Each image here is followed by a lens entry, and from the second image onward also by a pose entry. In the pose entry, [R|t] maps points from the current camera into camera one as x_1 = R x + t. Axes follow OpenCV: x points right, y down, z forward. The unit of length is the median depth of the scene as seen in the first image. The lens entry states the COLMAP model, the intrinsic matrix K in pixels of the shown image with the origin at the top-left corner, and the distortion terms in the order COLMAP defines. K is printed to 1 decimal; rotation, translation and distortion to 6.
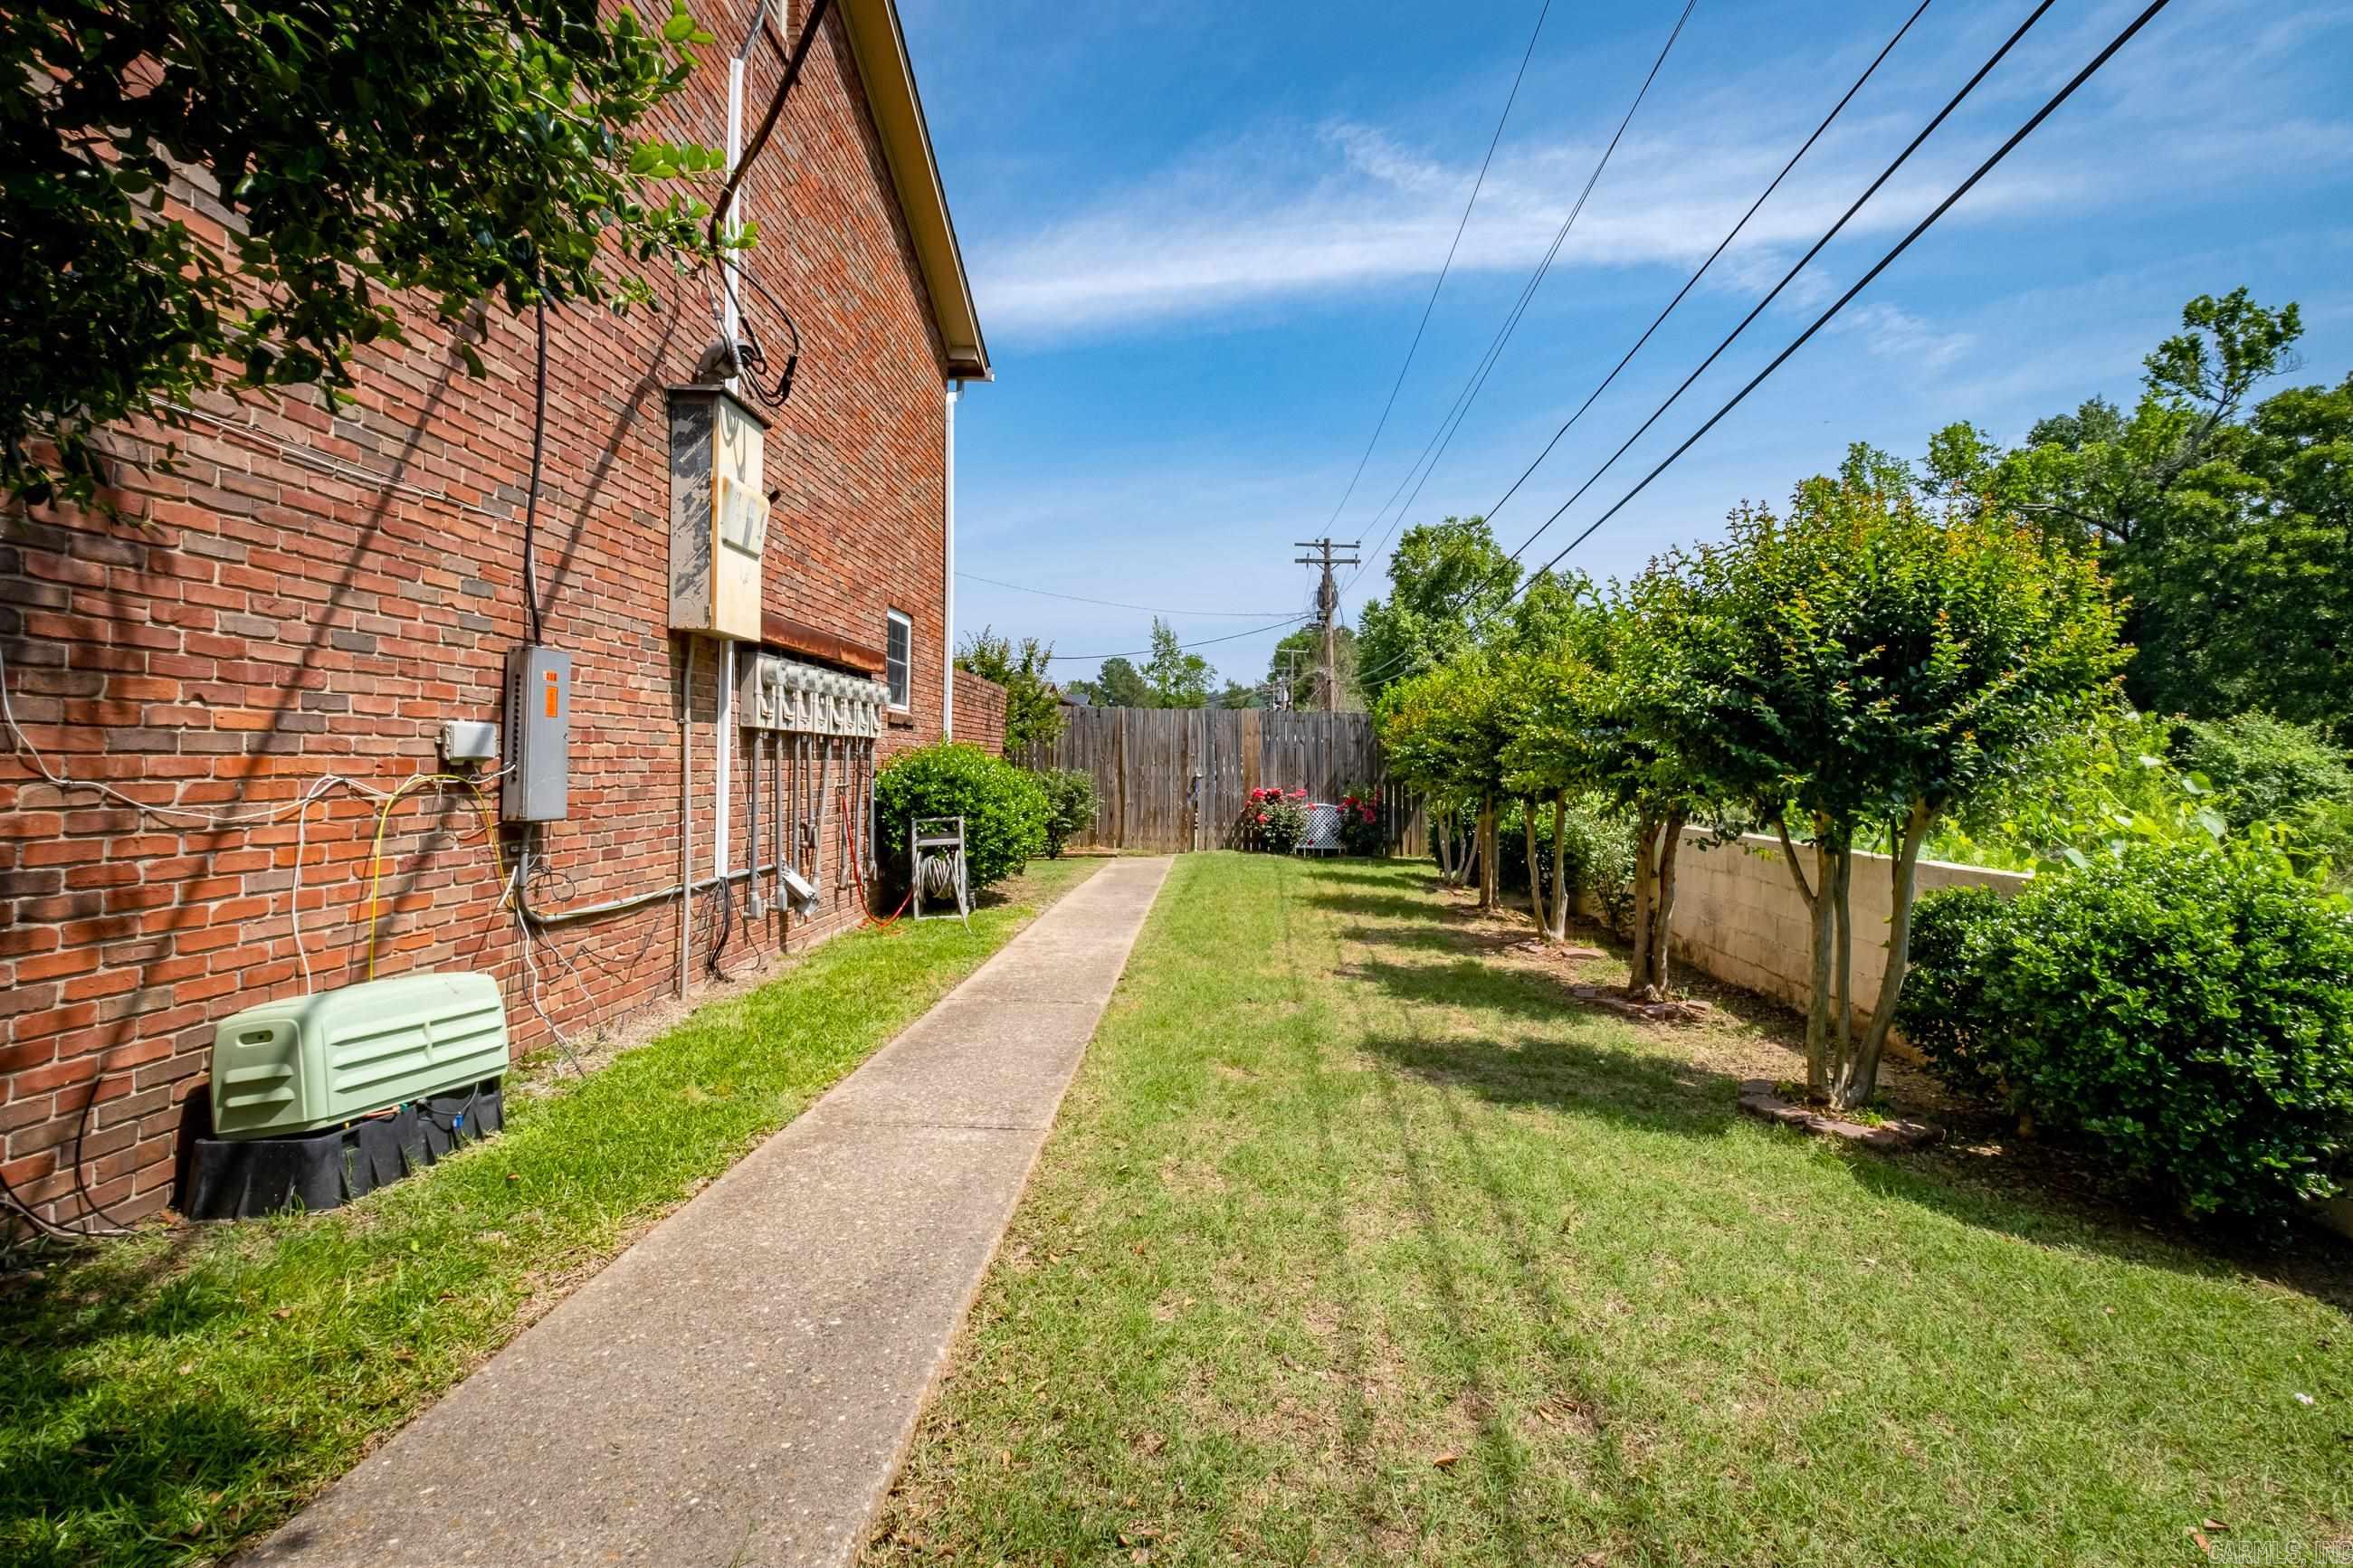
lens RADIAL K [[1073.2, 0, 1180.8], [0, 1073.2, 779.8], [0, 0, 1]] dist [-0.003245, 0.000476]
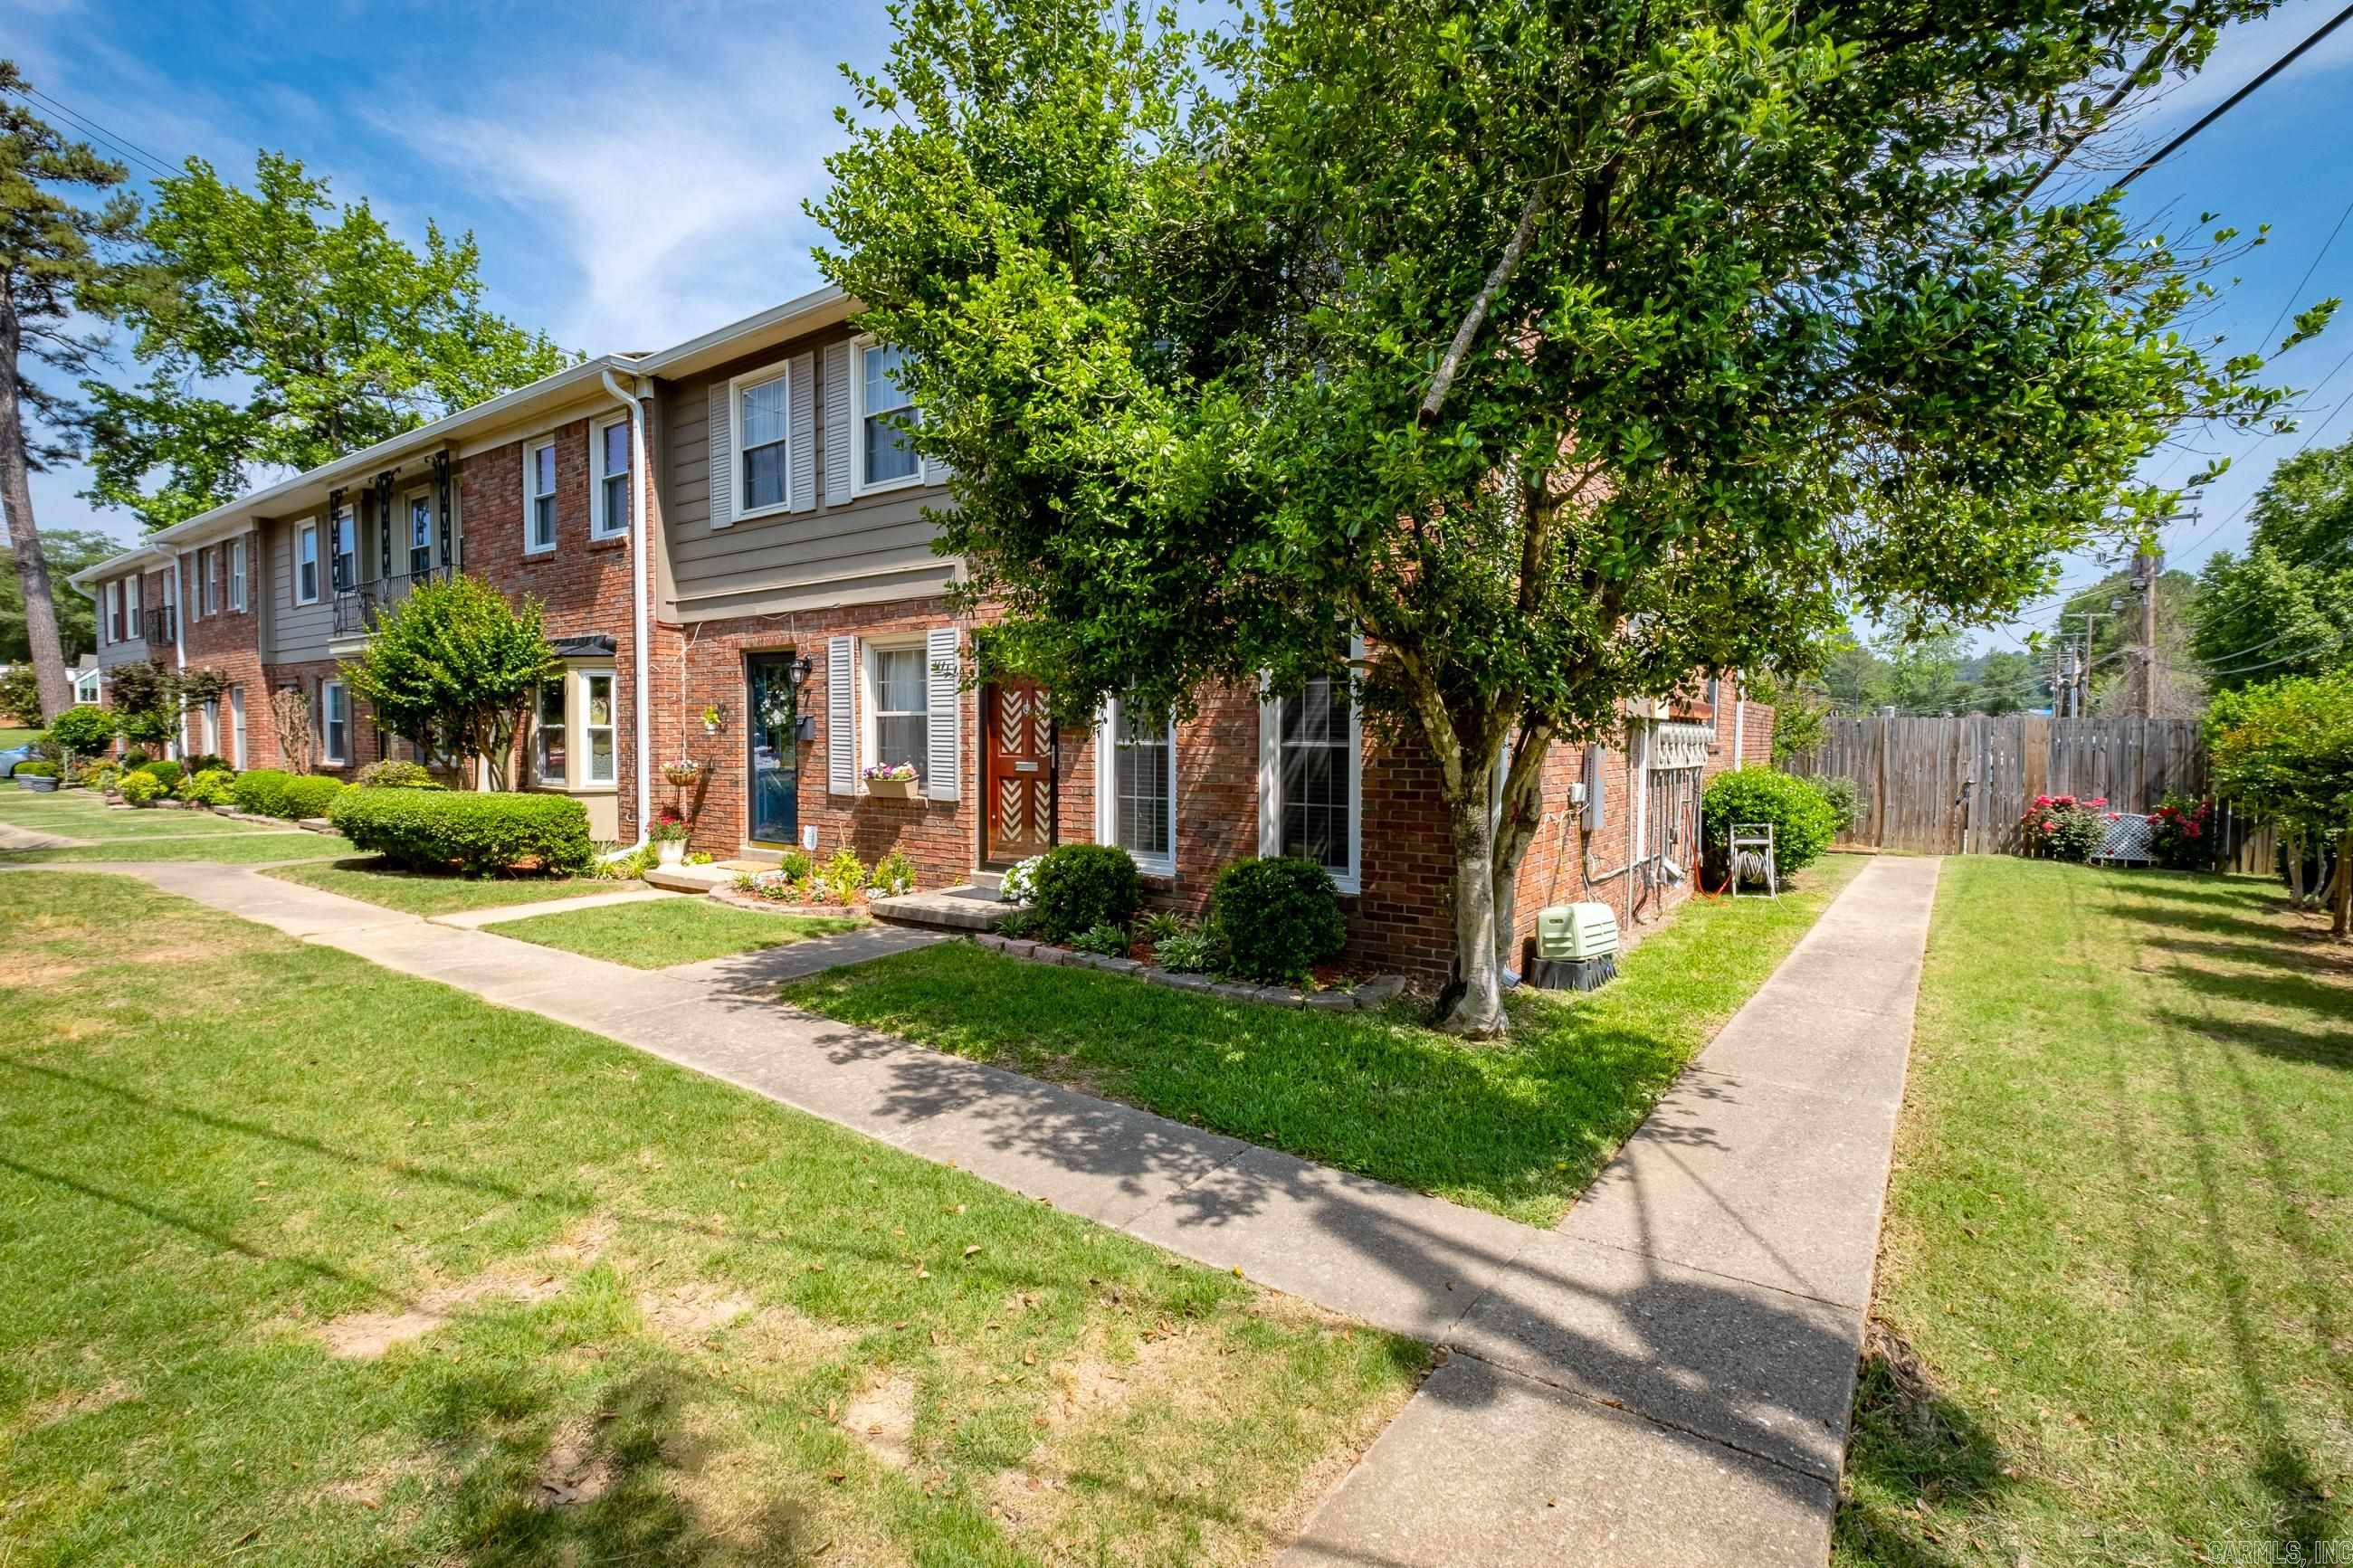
lens RADIAL K [[1073.2, 0, 1165.1], [0, 1073.2, 782.3], [0, 0, 1]] dist [-0.003245, 0.000476]
pose [[0.822732, 0.024548, -0.567900, -0.046639], [-0.008134, 0.999473, 0.031420, -0.038213], [0.568372, -0.021230, 0.822498, -0.384685]]
